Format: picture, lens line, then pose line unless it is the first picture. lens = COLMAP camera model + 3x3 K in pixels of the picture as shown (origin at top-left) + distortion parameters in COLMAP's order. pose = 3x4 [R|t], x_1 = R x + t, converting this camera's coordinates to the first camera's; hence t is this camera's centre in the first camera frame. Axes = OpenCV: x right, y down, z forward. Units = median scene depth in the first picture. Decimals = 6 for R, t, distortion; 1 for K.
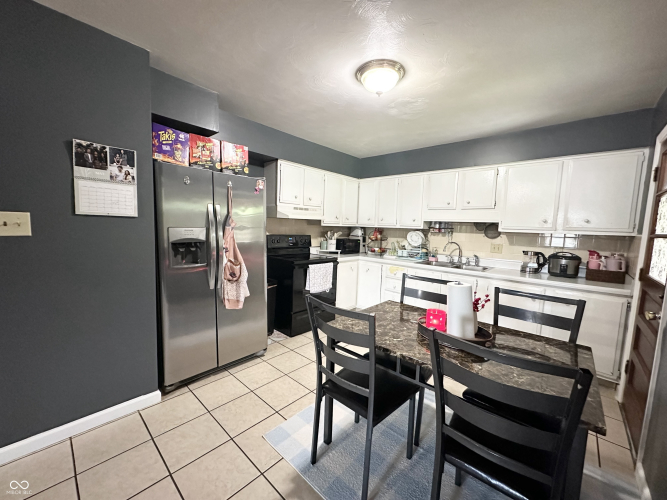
lens RADIAL K [[266.9, 0, 333.4], [0, 266.9, 252.1], [0, 0, 1]] dist [-0.000218, 0.001001]
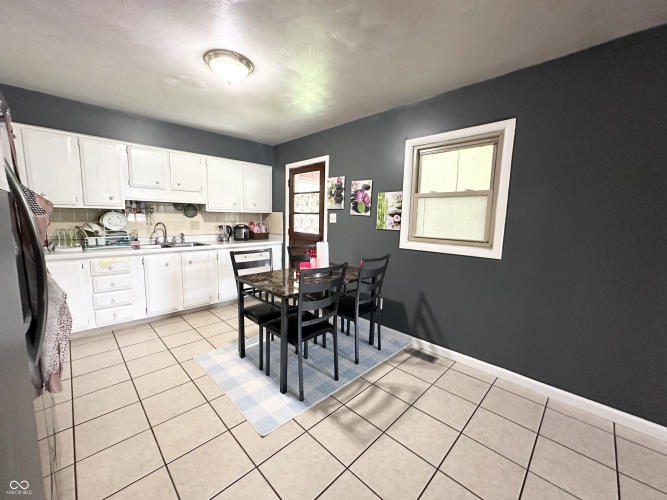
lens RADIAL K [[266.9, 0, 333.7], [0, 266.9, 249.6], [0, 0, 1]] dist [-0.000218, 0.001001]
pose [[0.048887, -0.160336, 0.985851, -0.525035], [0.076988, 0.984700, 0.156331, -0.045279], [-0.995833, 0.068256, 0.060483, 0.314639]]
